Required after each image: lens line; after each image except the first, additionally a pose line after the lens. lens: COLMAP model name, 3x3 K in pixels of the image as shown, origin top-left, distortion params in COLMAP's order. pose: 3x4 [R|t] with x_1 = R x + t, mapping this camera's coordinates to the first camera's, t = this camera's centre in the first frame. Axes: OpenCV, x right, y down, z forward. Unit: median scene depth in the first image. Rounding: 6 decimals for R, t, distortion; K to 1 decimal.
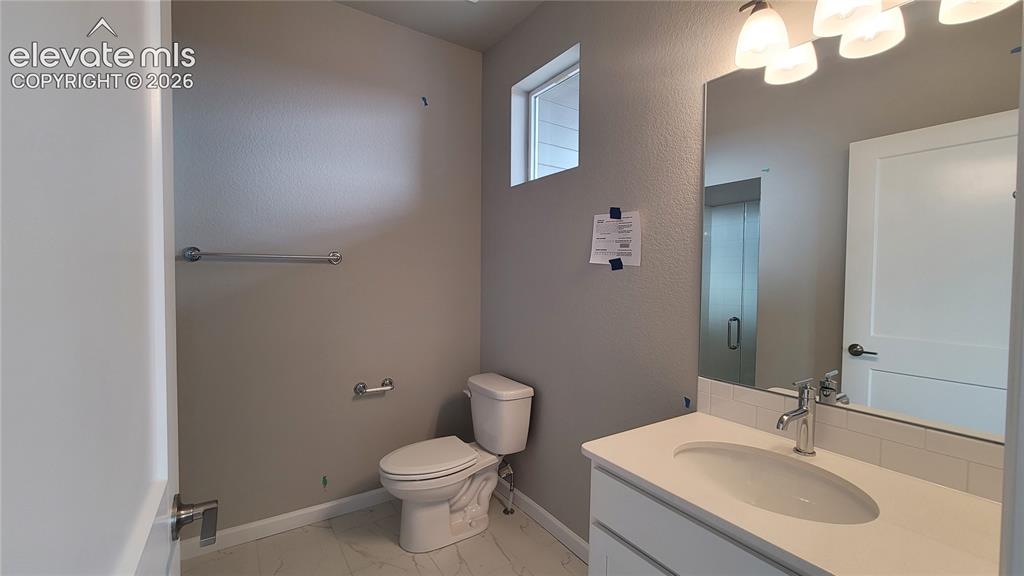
lens RADIAL K [[415.4, 0, 514.1], [0, 415.4, 289.1], [0, 0, 1]] dist [-0.003635, 0.000536]
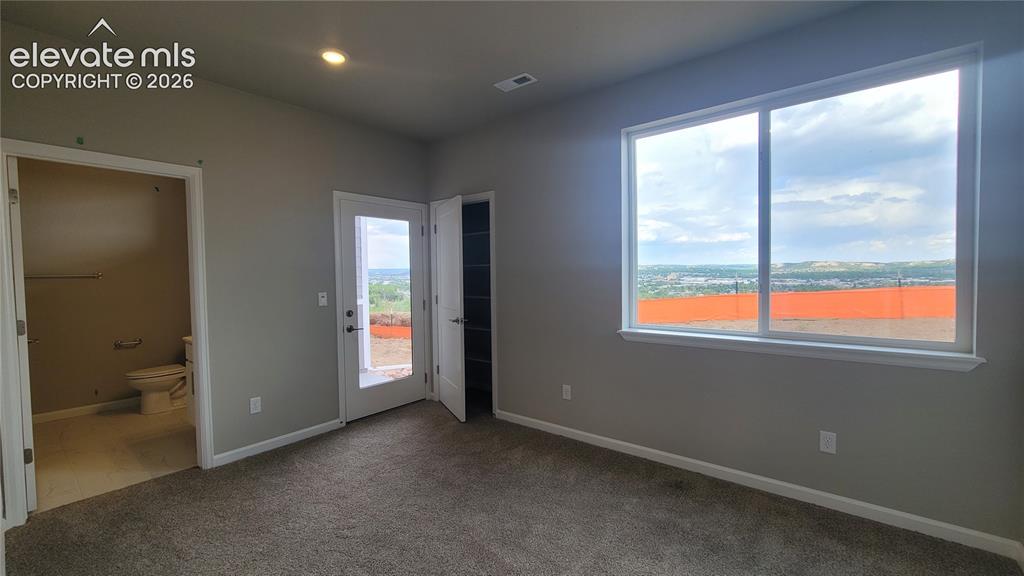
lens RADIAL K [[415.4, 0, 513.5], [0, 415.4, 290.4], [0, 0, 1]] dist [-0.003635, 0.000536]
pose [[0.955446, -0.023868, 0.294201, 0.897438], [0.024600, 0.999697, 0.001213, 0.043756], [-0.294140, 0.006078, 0.955743, -1.503208]]
